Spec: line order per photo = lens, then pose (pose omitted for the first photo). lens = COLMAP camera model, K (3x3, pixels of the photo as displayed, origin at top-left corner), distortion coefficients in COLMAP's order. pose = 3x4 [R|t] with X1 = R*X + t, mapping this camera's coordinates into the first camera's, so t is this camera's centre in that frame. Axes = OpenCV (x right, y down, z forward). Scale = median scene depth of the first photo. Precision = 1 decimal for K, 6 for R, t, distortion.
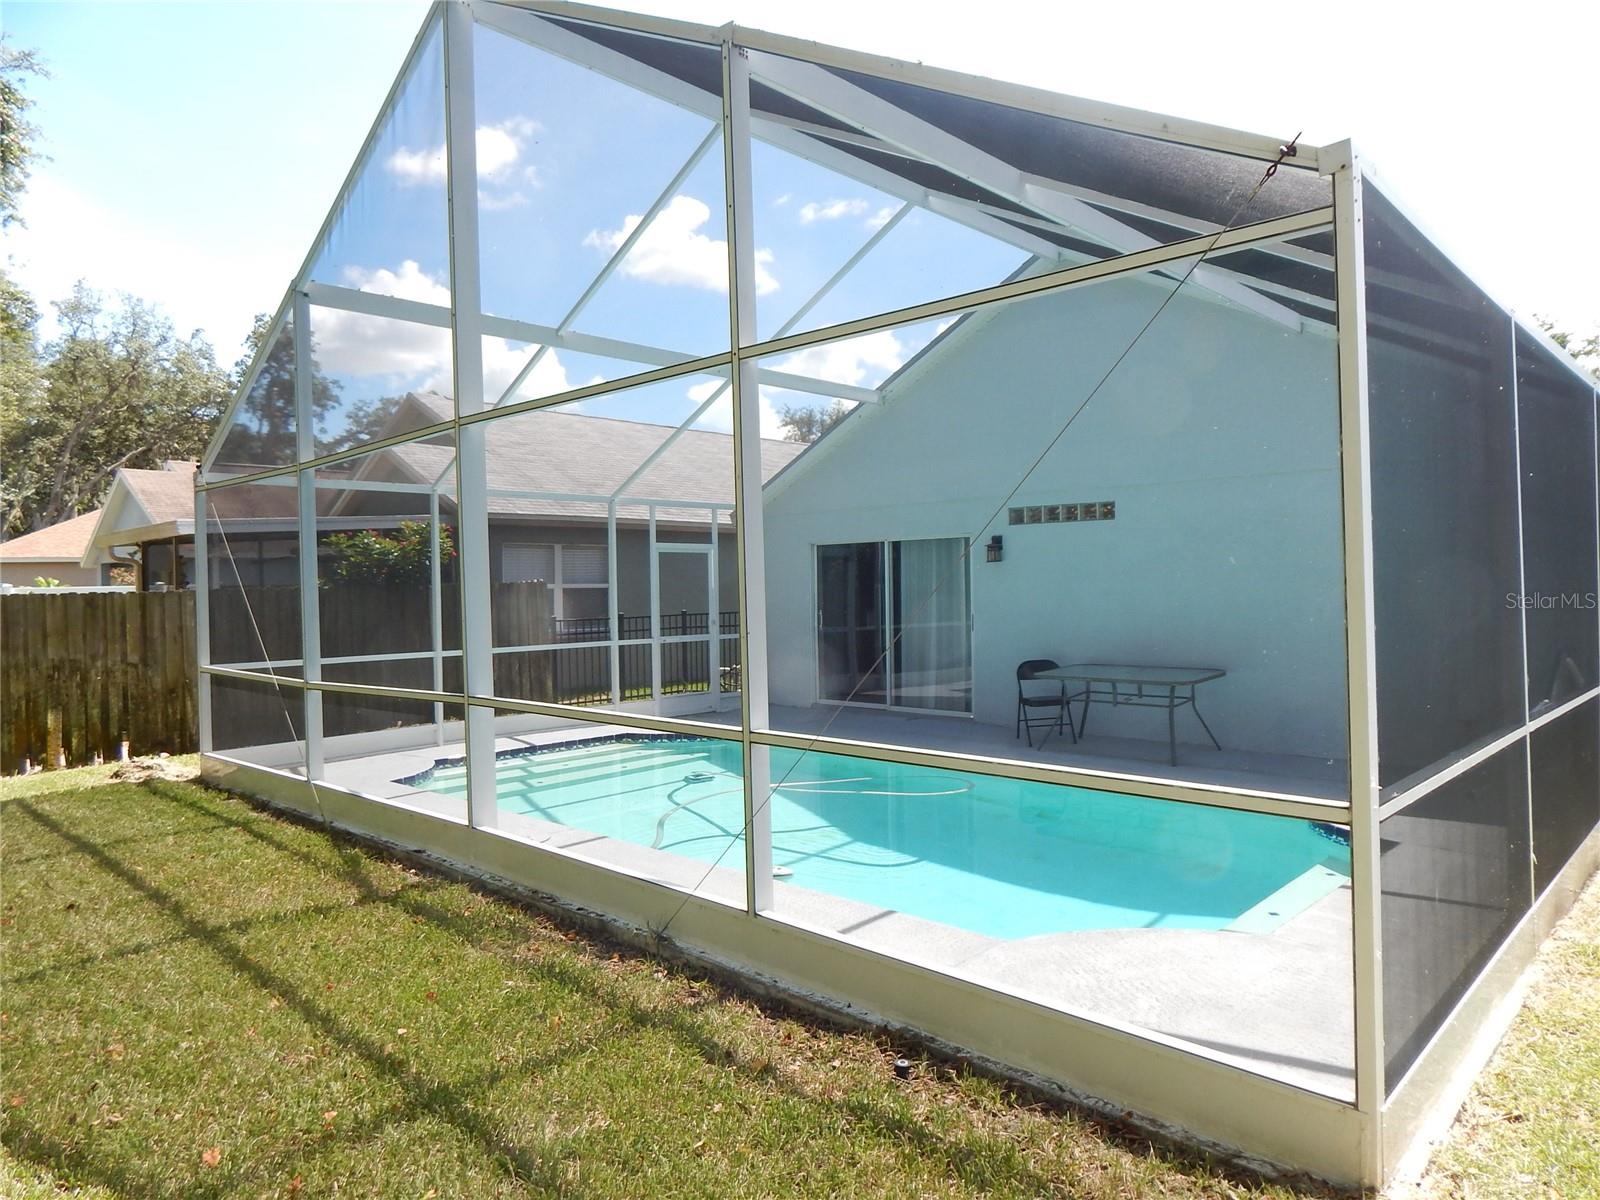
lens RADIAL K [[1072.5, 0, 802.6], [0, 1072.5, 592.4], [0, 0, 1]] dist [0.013877, -0.018942]
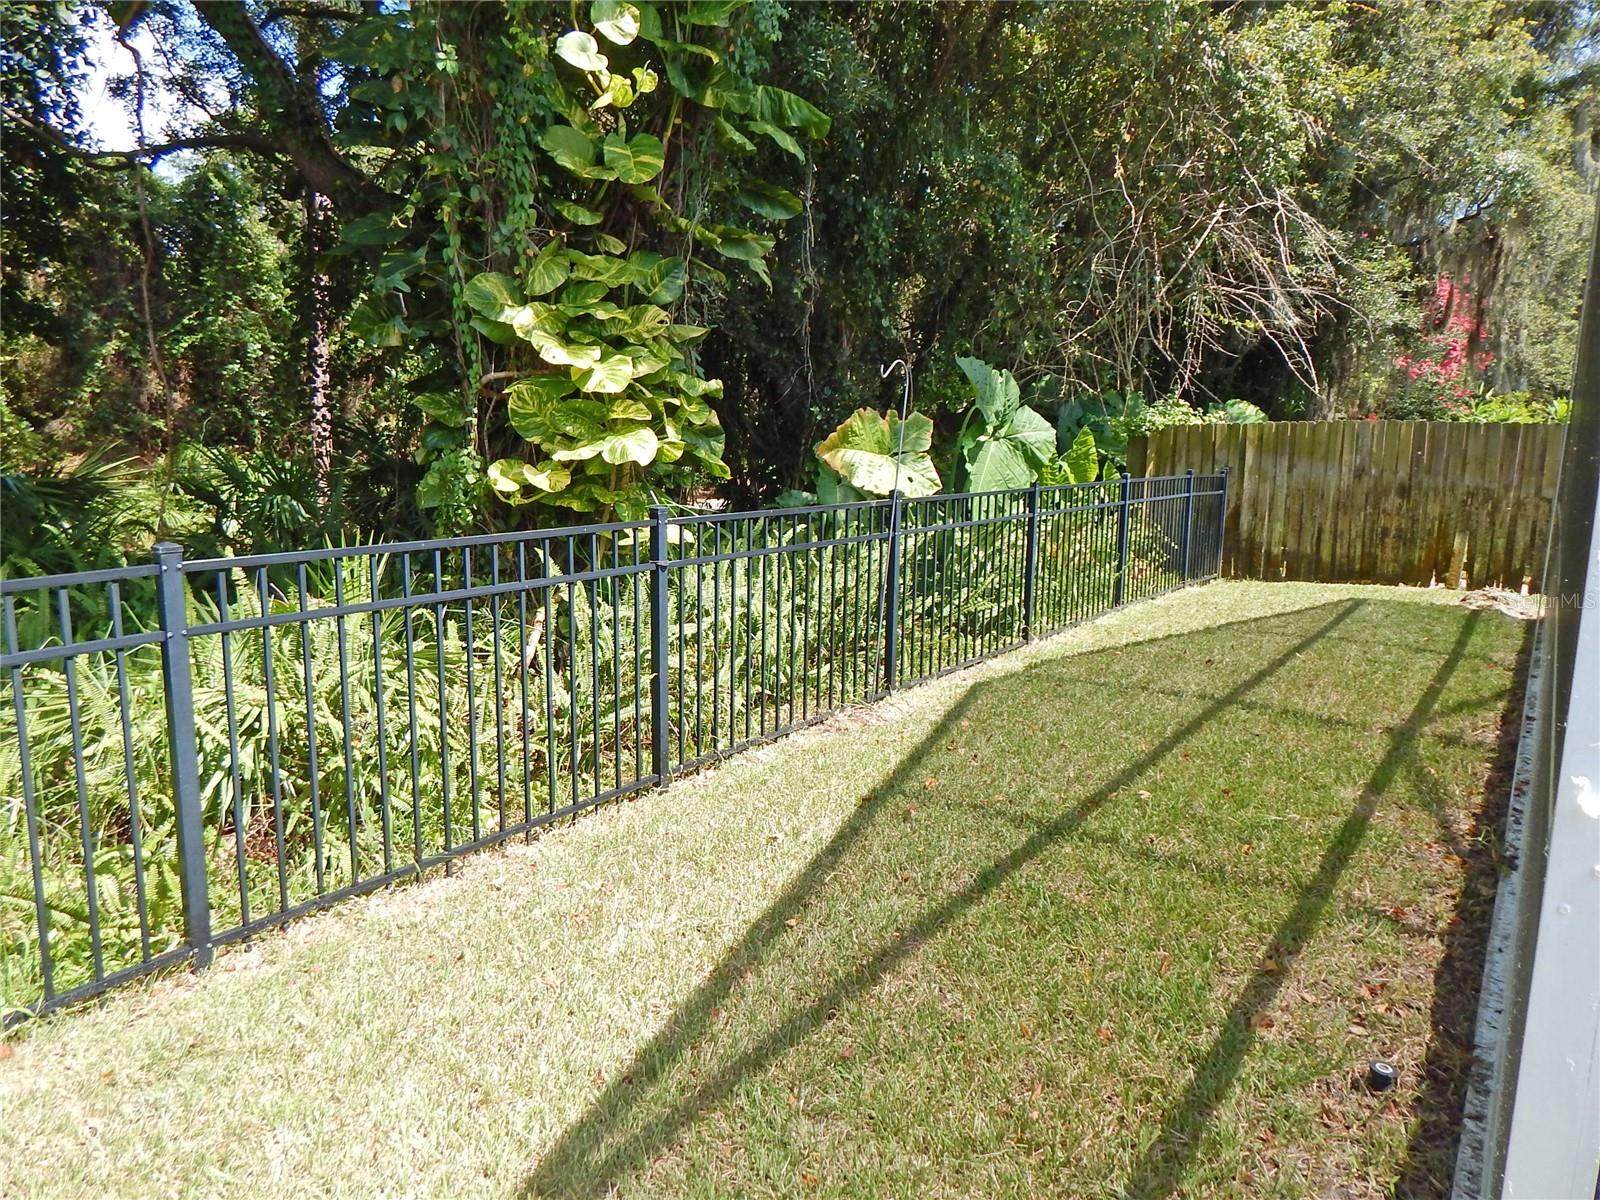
lens RADIAL K [[1072.5, 0, 802.6], [0, 1072.5, 592.4], [0, 0, 1]] dist [0.013877, -0.018942]
pose [[0.134435, 0.171413, -0.975984, 0.250887], [-0.043220, 0.985002, 0.167044, 0.017191], [0.989979, 0.019726, 0.139828, 0.206118]]
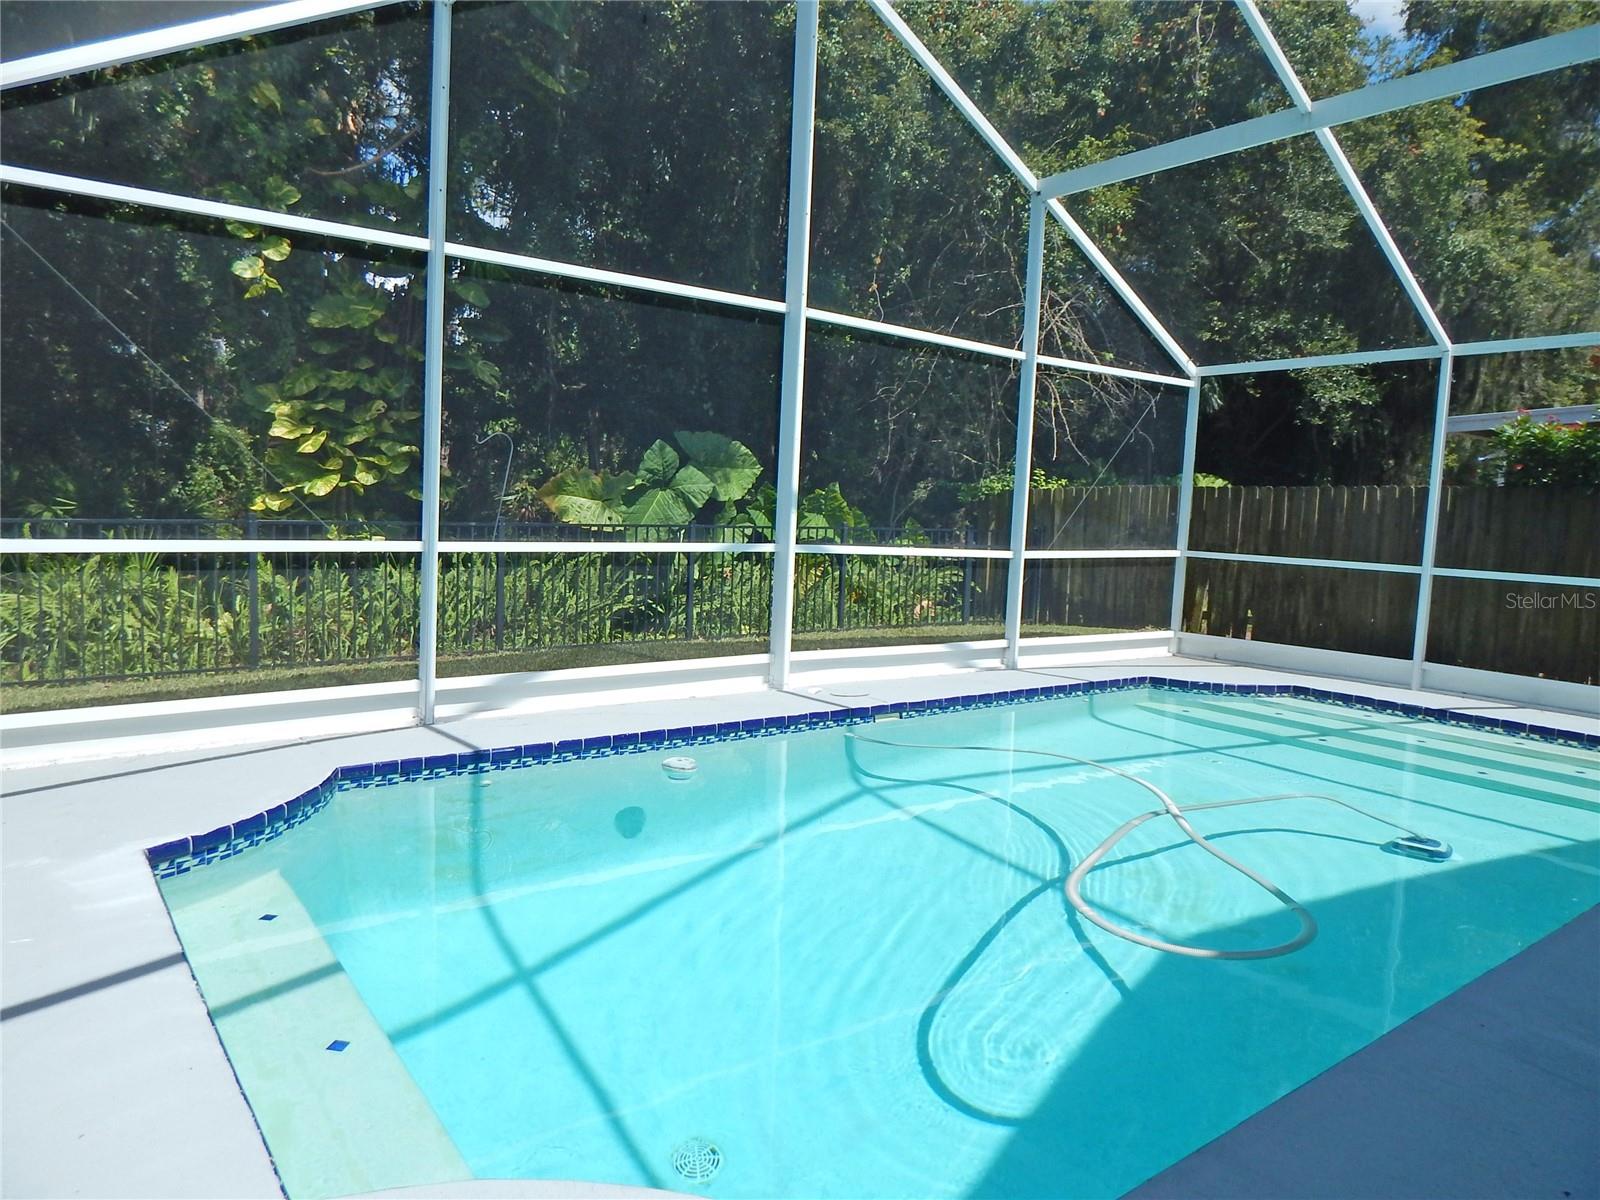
lens RADIAL K [[1072.5, 0, 802.6], [0, 1072.5, 592.4], [0, 0, 1]] dist [0.013877, -0.018942]
pose [[-0.172601, 0.085492, -0.981275, 0.553360], [-0.045797, 0.994452, 0.094696, 0.026746], [0.983927, 0.061284, -0.167728, 0.821119]]
